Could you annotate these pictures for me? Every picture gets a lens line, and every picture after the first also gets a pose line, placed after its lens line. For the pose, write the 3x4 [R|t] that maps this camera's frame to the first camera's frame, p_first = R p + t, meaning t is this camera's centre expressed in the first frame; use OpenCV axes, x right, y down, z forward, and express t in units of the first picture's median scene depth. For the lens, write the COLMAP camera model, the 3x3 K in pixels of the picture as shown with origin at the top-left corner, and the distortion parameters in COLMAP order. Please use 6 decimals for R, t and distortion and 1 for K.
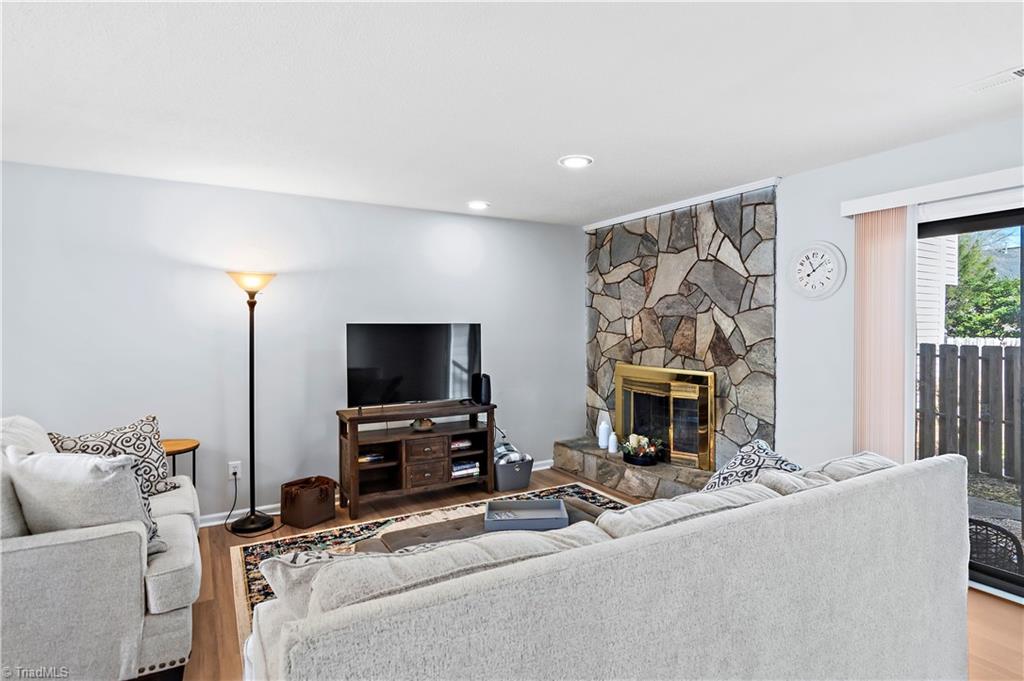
lens RADIAL K [[548.6, 0, 540.8], [0, 548.6, 335.4], [0, 0, 1]] dist [0.002669, -0.005061]
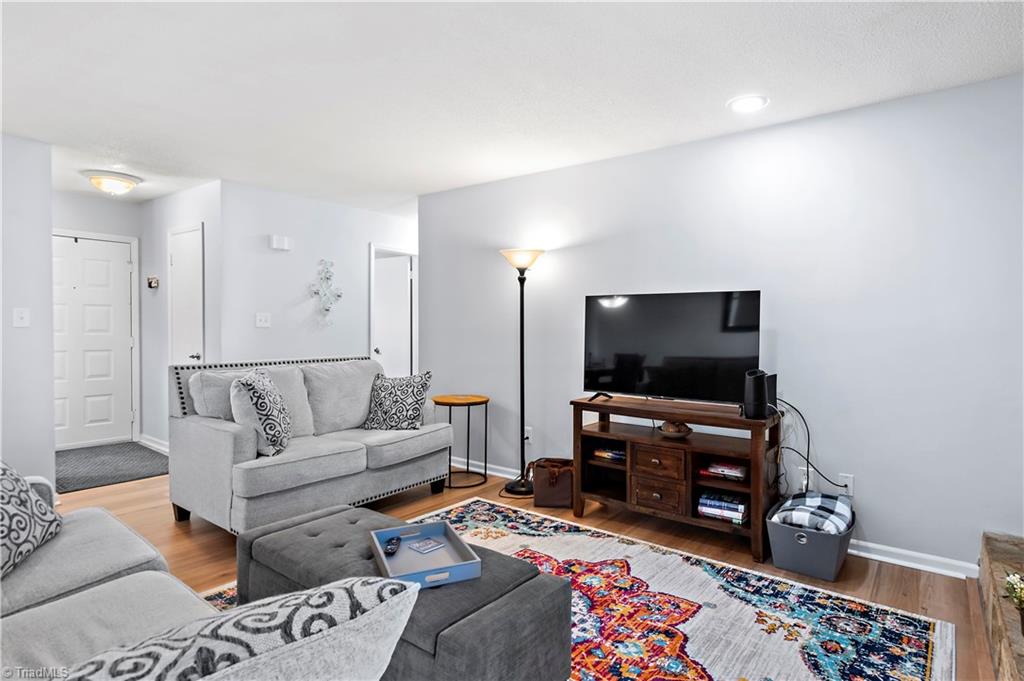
lens RADIAL K [[548.6, 0, 532.6], [0, 548.6, 338.3], [0, 0, 1]] dist [0.002669, -0.005061]
pose [[0.353192, 0.027436, -0.935149, 0.425434], [-0.021119, 0.999549, 0.021349, 0.028656], [0.935313, 0.012209, 0.353612, 0.579240]]
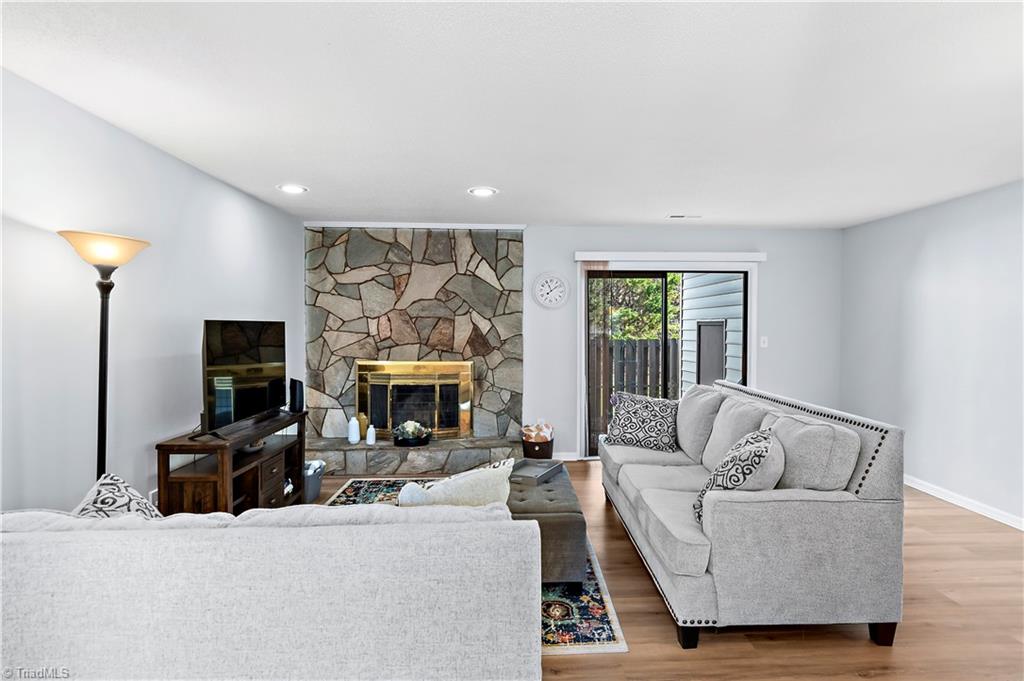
lens RADIAL K [[548.6, 0, 546.7], [0, 548.6, 333.8], [0, 0, 1]] dist [0.002669, -0.005061]
pose [[0.470989, -0.007762, 0.882105, -0.751783], [0.011478, 0.999931, 0.002670, 0.000458], [-0.882064, 0.008868, 0.471045, 0.230608]]
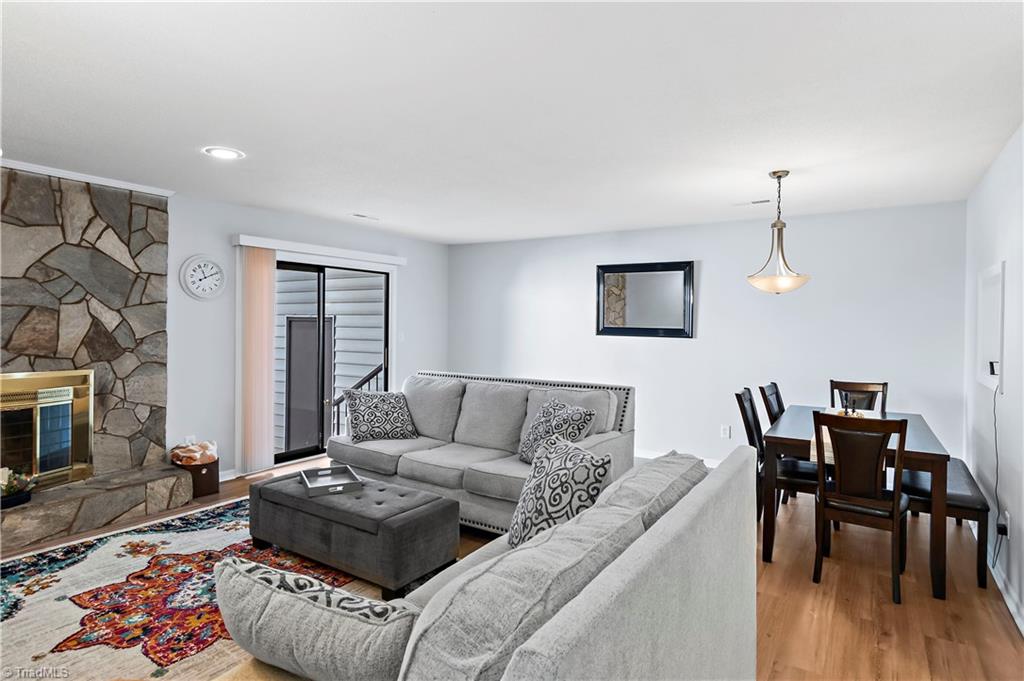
lens RADIAL K [[548.6, 0, 528.8], [0, 548.6, 327.5], [0, 0, 1]] dist [0.002669, -0.005061]
pose [[-0.428984, -0.002816, 0.903308, -0.834592], [0.009219, 0.999929, 0.007496, -0.003346], [-0.903265, 0.011543, -0.428927, 0.730947]]
